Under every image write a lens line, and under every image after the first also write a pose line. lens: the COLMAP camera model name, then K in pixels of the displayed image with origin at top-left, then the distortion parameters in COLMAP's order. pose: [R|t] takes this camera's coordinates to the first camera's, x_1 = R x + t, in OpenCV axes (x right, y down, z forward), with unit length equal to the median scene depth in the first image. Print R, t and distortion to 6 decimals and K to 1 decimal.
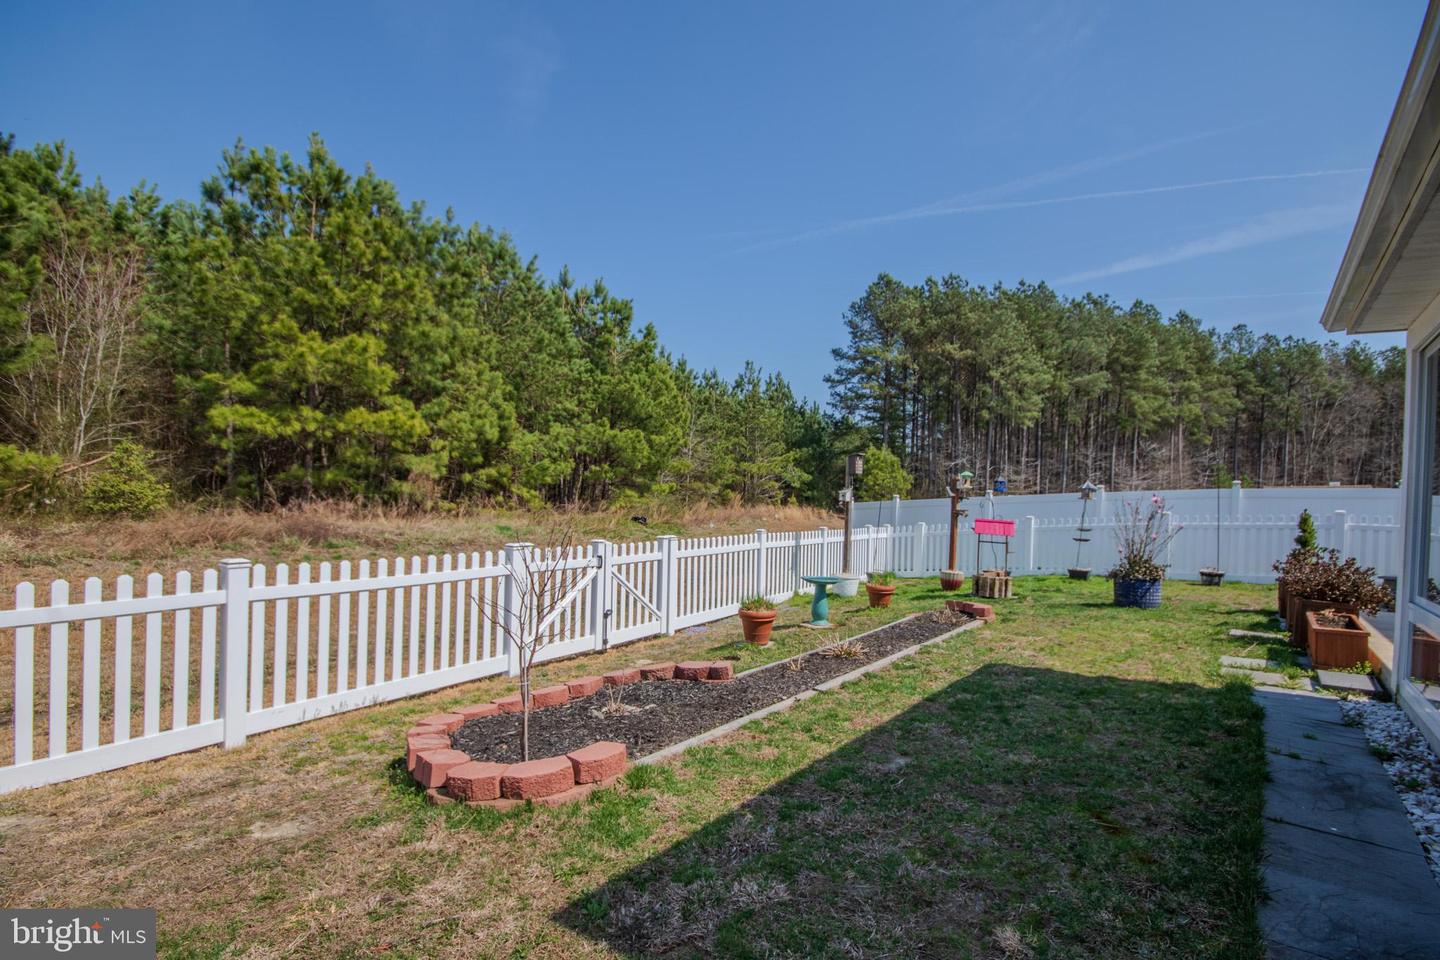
lens RADIAL K [[671.8, 0, 716.5], [0, 671.8, 508.2], [0, 0, 1]] dist [-0.002548, 0.000246]
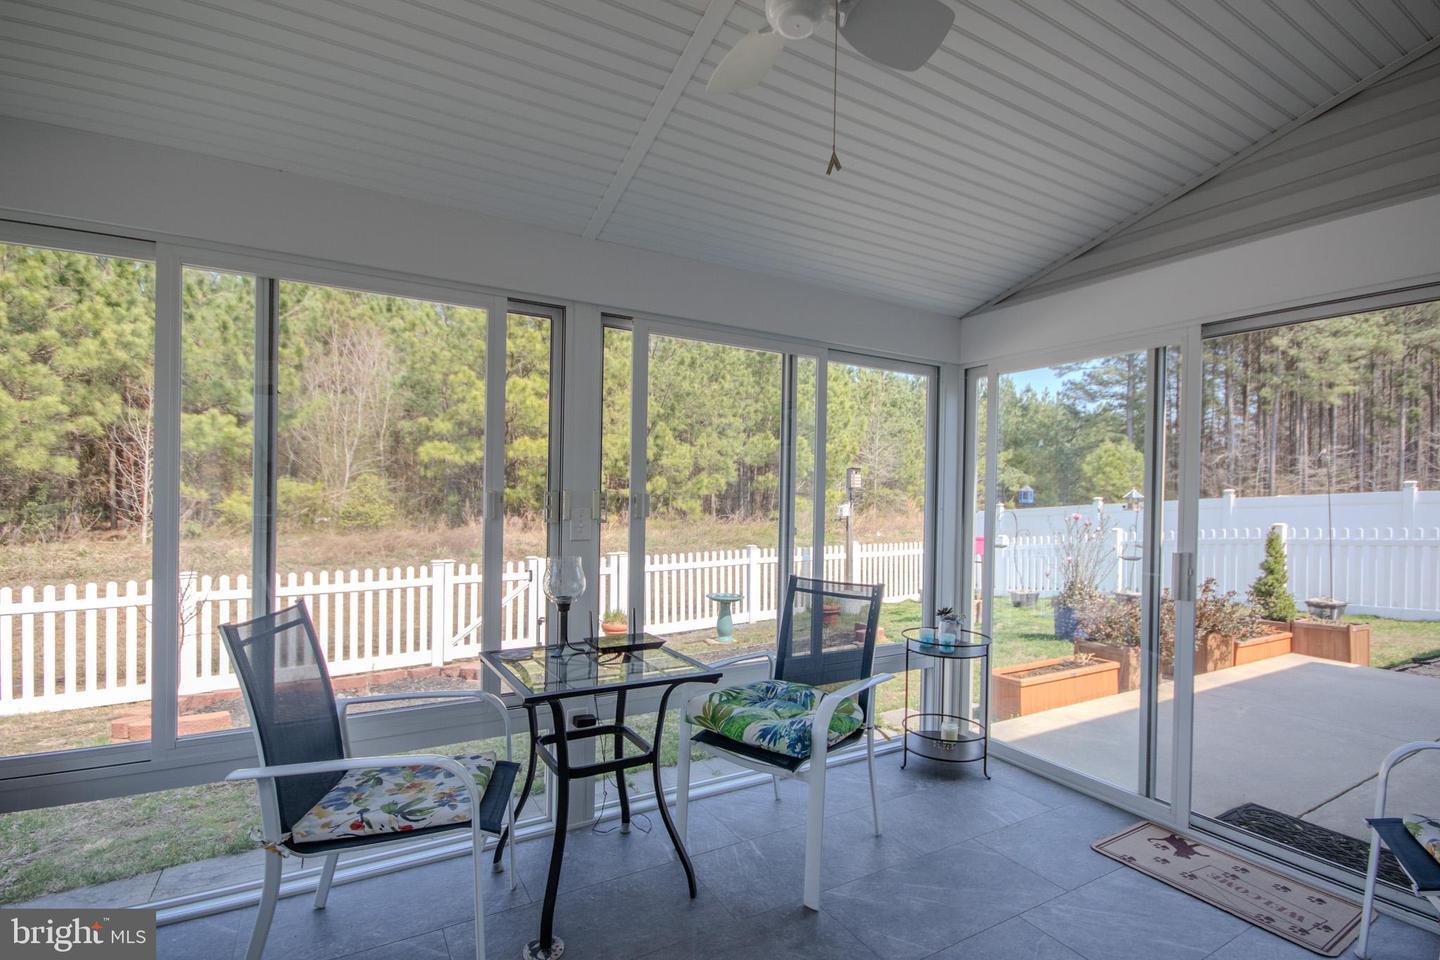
lens RADIAL K [[671.8, 0, 716.5], [0, 671.8, 508.2], [0, 0, 1]] dist [-0.002548, 0.000246]
pose [[0.931016, -0.015694, -0.364640, 0.246618], [0.013111, 0.999868, -0.009560, -0.009673], [0.364742, 0.004120, 0.931099, 0.016825]]
